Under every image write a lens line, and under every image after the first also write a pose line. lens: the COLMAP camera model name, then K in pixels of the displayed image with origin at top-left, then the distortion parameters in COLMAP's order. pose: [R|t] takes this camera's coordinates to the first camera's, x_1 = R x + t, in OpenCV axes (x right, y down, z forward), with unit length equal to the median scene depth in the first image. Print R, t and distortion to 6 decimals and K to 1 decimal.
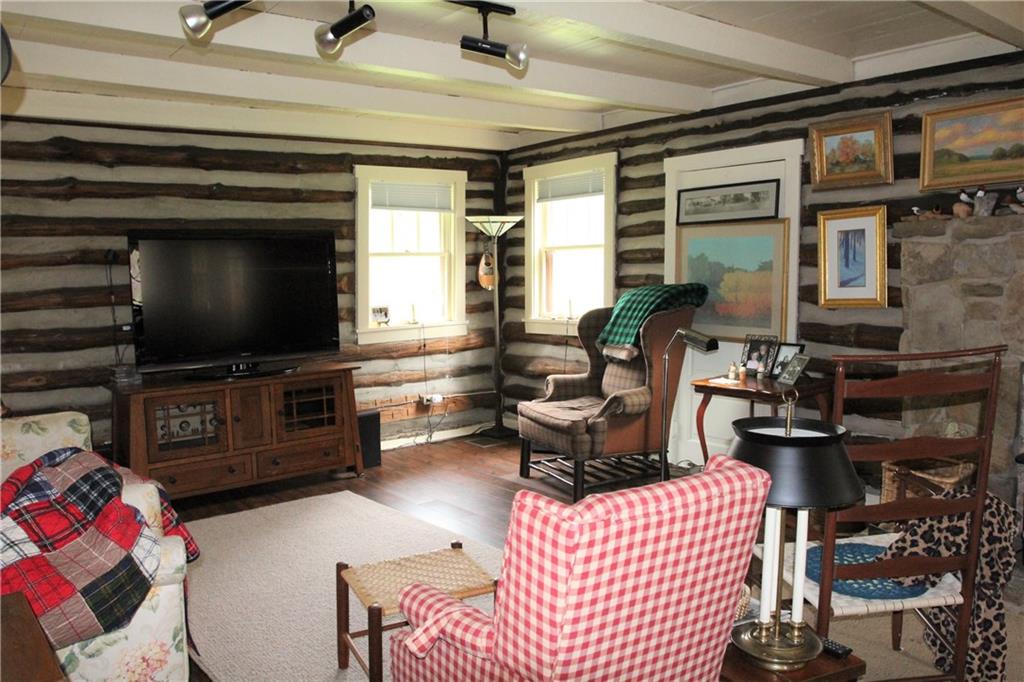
lens RADIAL K [[801.6, 0, 512.0], [0, 801.6, 341.0], [0, 0, 1]] dist [-0.094419, 0.057844]
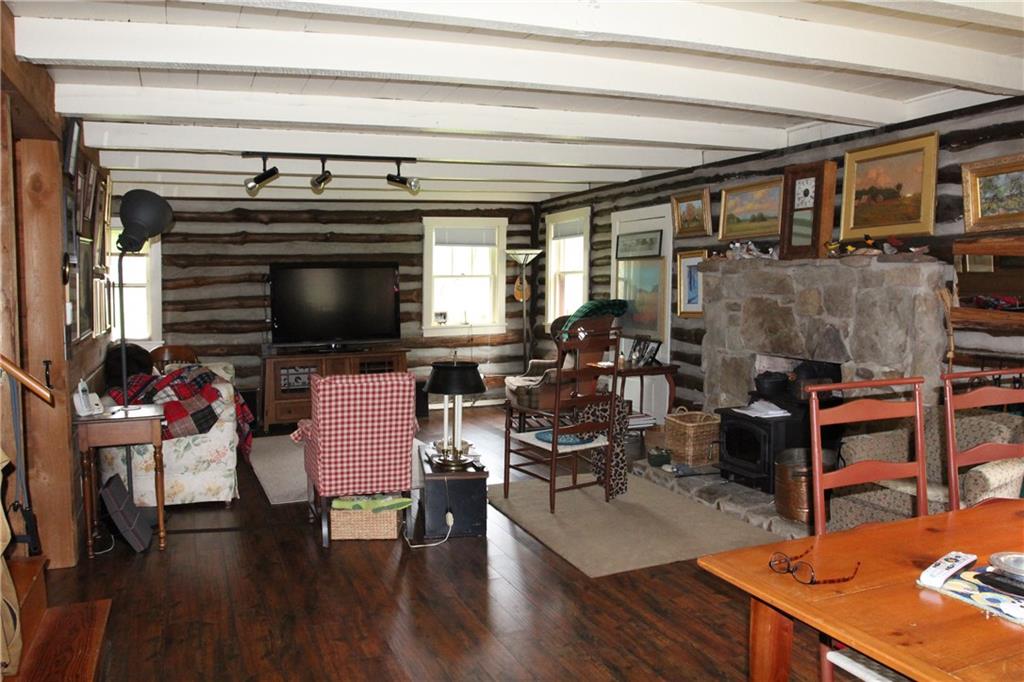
lens RADIAL K [[801.6, 0, 512.0], [0, 801.6, 341.0], [0, 0, 1]] dist [-0.094419, 0.057844]
pose [[0.961991, 0.029896, -0.271441, 0.413143], [-0.033166, 0.999422, -0.007468, 0.019763], [0.271061, 0.016187, 0.962426, -0.435896]]
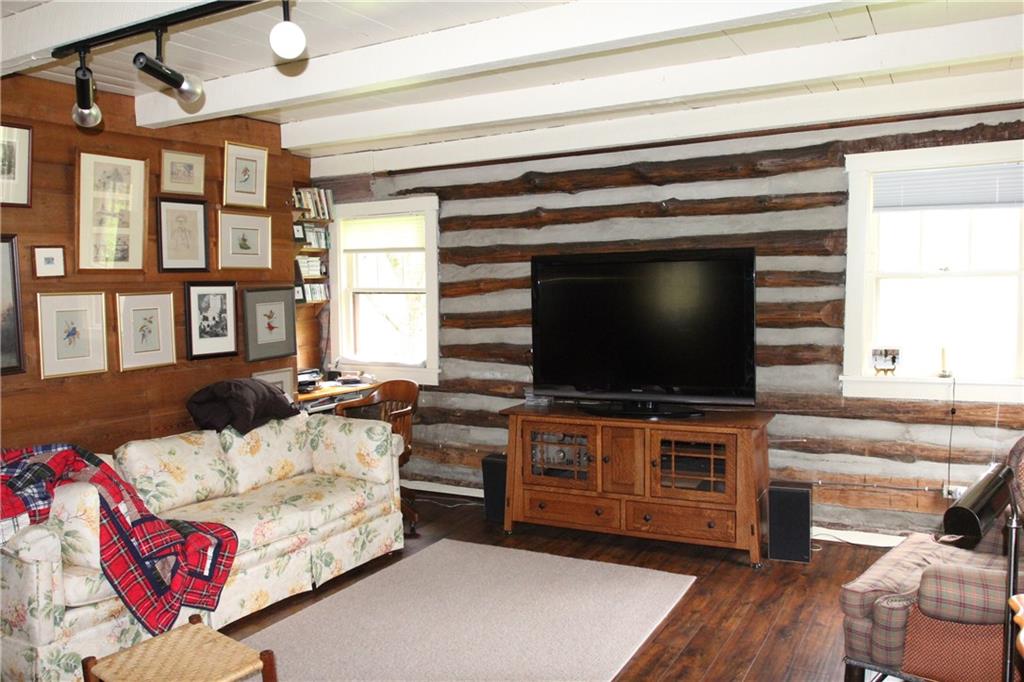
lens RADIAL K [[801.6, 0, 512.0], [0, 801.6, 341.0], [0, 0, 1]] dist [-0.094419, 0.057844]
pose [[0.389576, 0.076555, -0.917807, 0.400124], [-0.072222, 0.996010, 0.052422, -0.070179], [0.918158, 0.045864, 0.393551, 0.470909]]
